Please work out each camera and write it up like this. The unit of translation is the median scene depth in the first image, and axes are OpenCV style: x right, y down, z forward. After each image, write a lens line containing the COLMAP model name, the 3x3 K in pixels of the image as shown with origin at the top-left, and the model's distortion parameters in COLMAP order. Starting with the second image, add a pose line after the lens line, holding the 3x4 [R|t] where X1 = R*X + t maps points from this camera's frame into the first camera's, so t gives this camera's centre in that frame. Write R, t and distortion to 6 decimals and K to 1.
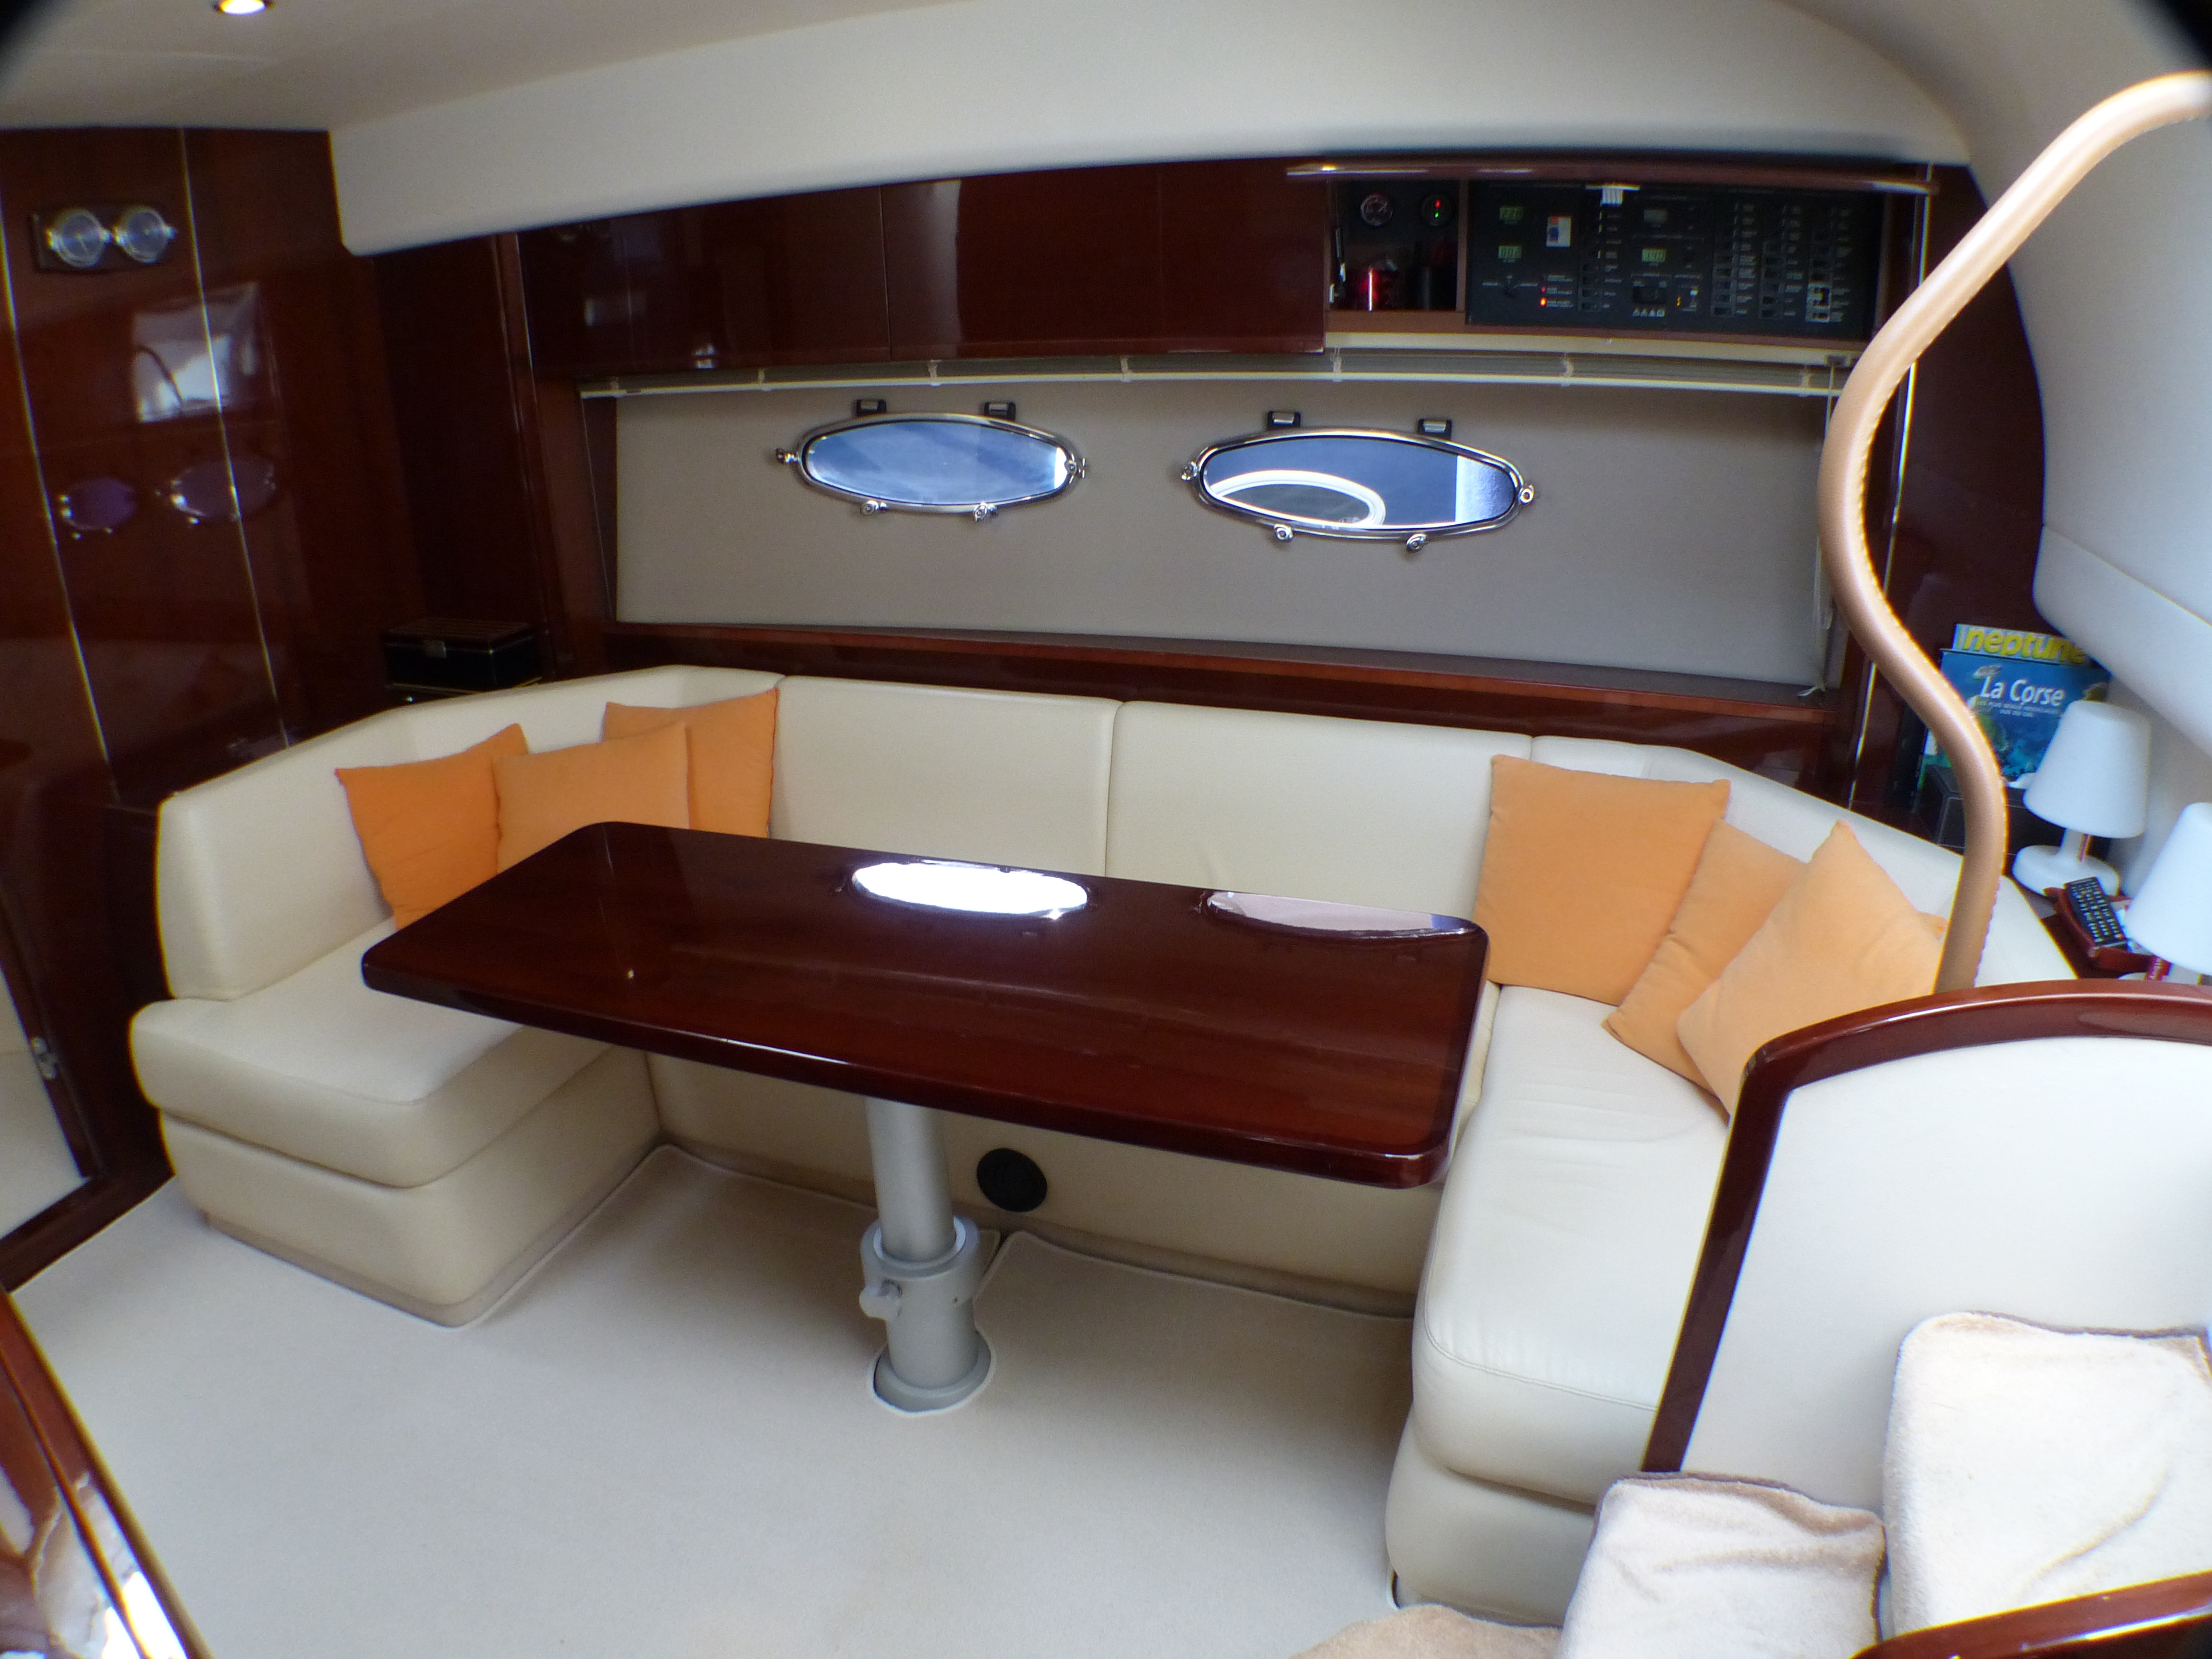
lens RADIAL K [[1373.0, 0, 1111.7], [0, 1373.0, 815.0], [0, 0, 1]] dist [-0.159970, 0.012630]
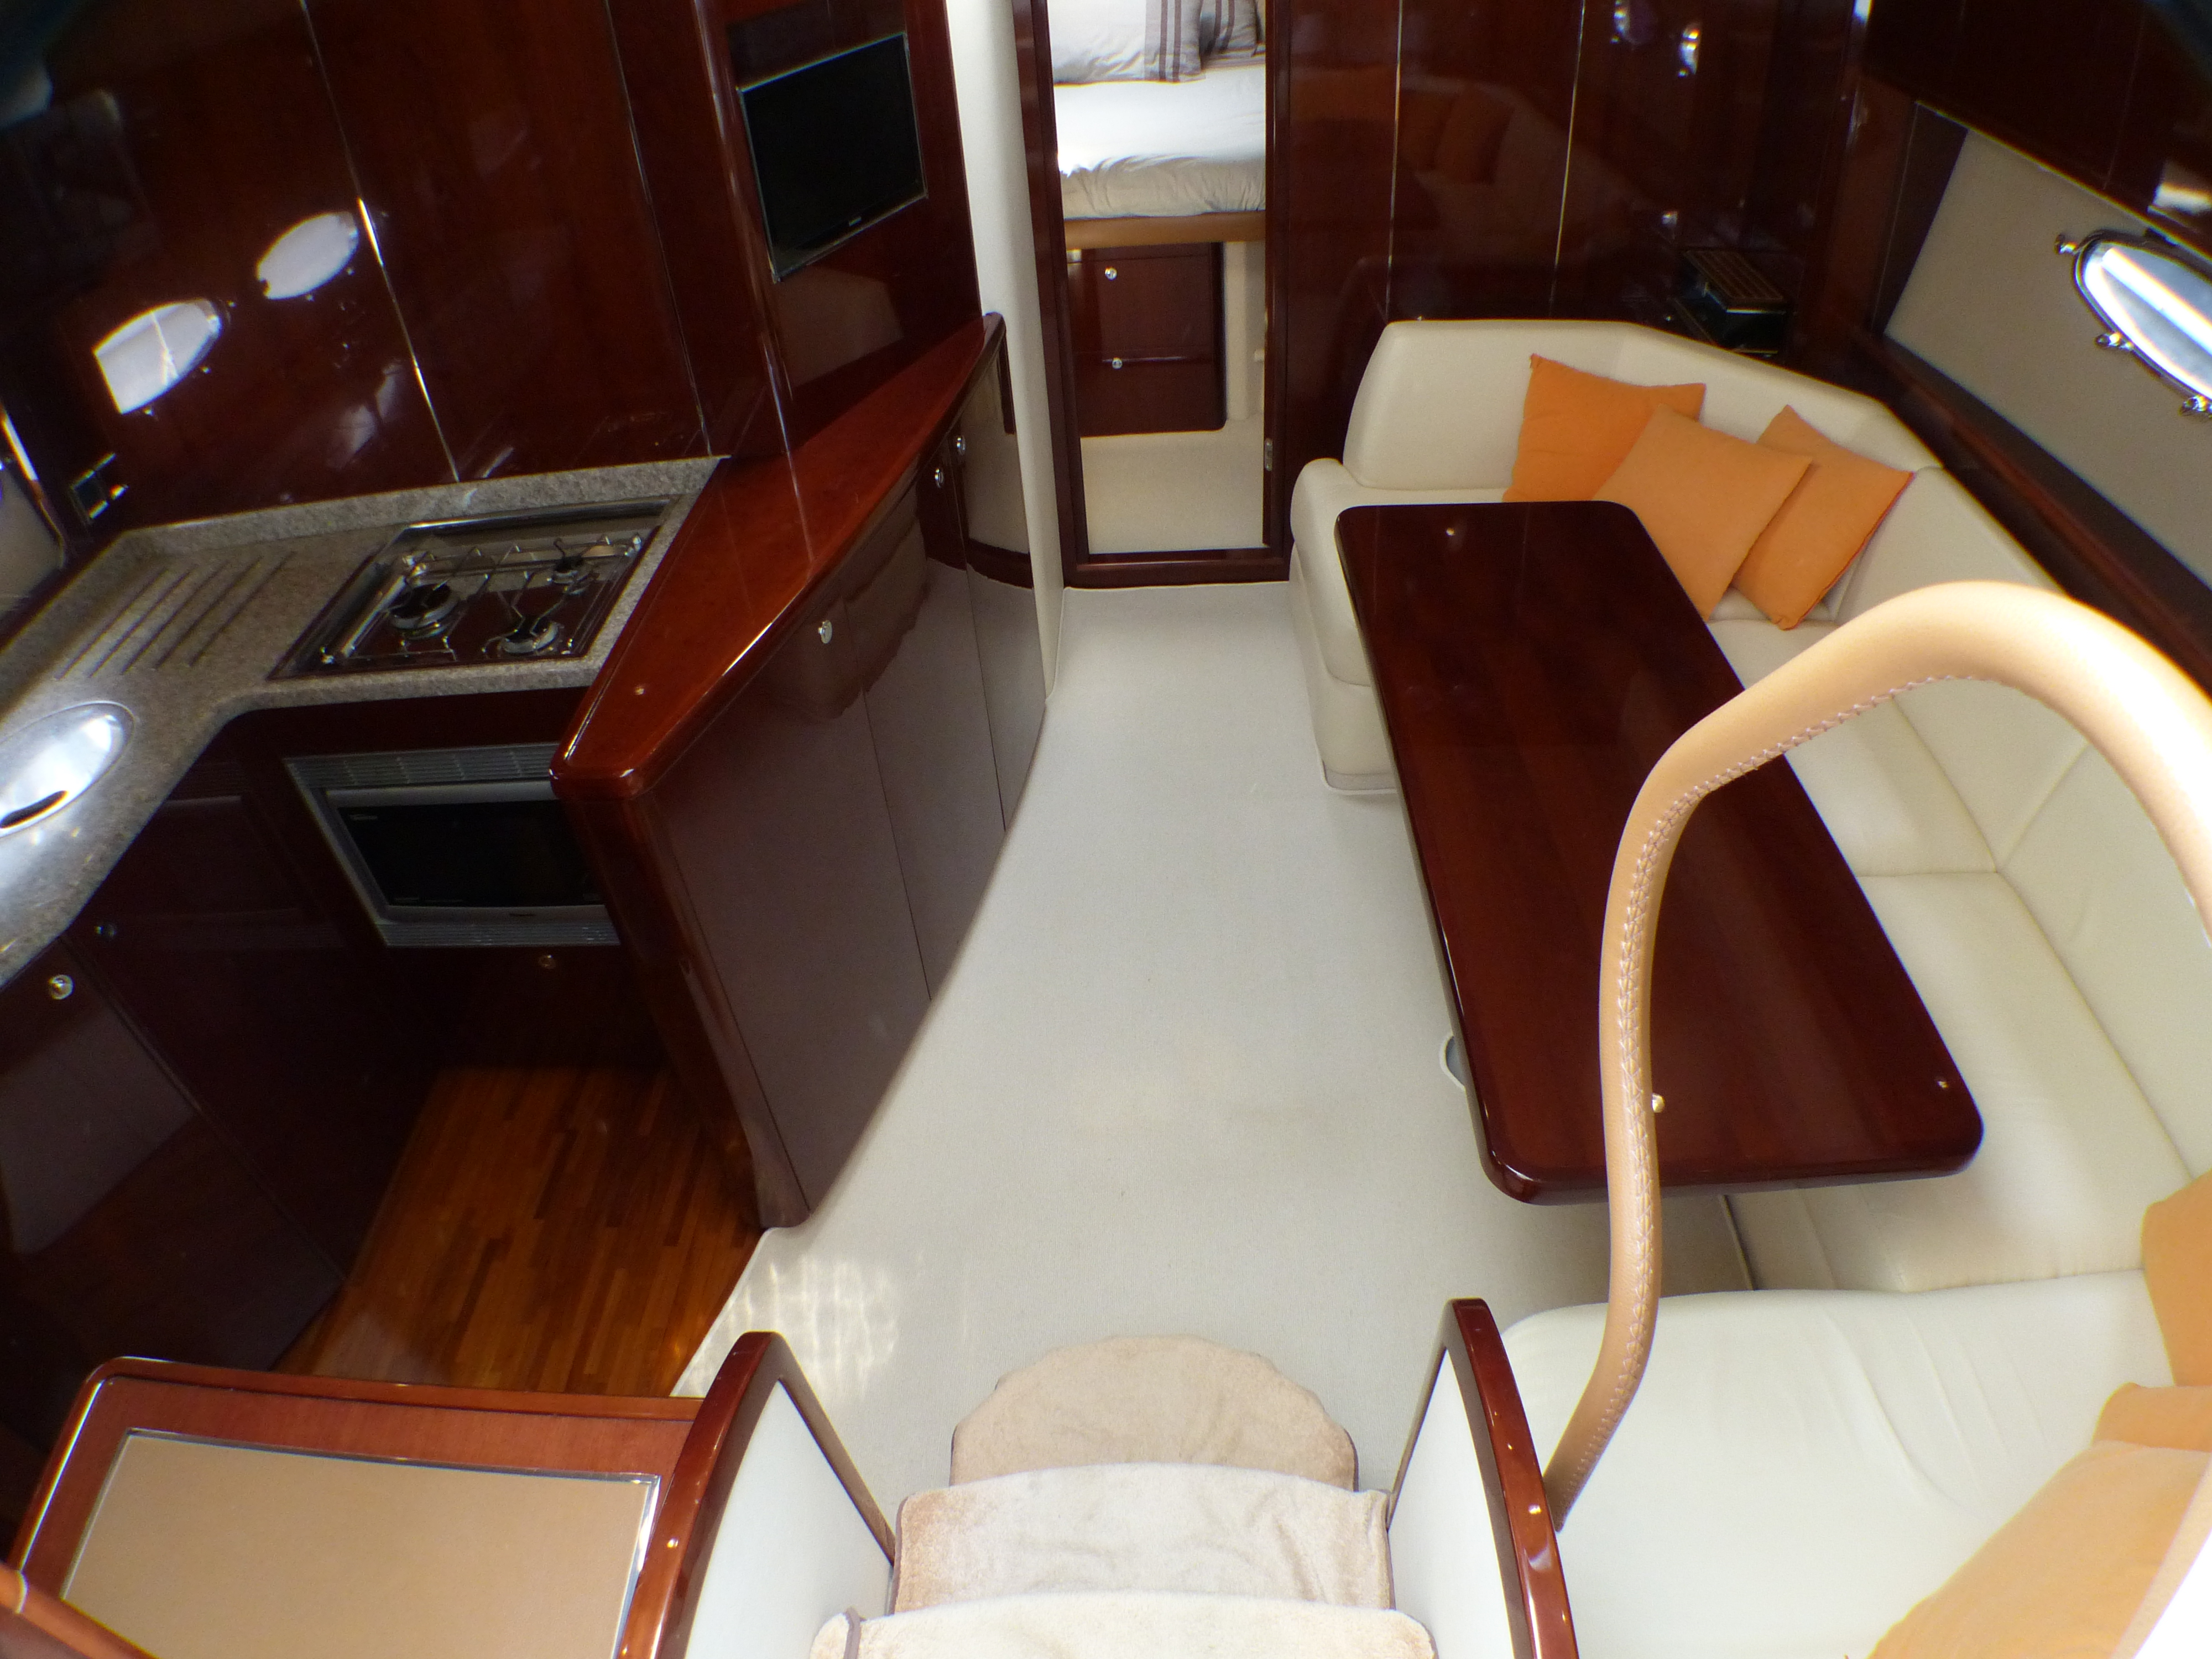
lens RADIAL K [[1373.0, 0, 1111.7], [0, 1373.0, 815.0], [0, 0, 1]] dist [-0.159970, 0.012630]
pose [[0.310104, 0.624738, -0.716615, 0.404029], [-0.304073, 0.779357, 0.547852, -0.249377], [0.900763, 0.048012, 0.431648, 0.150871]]
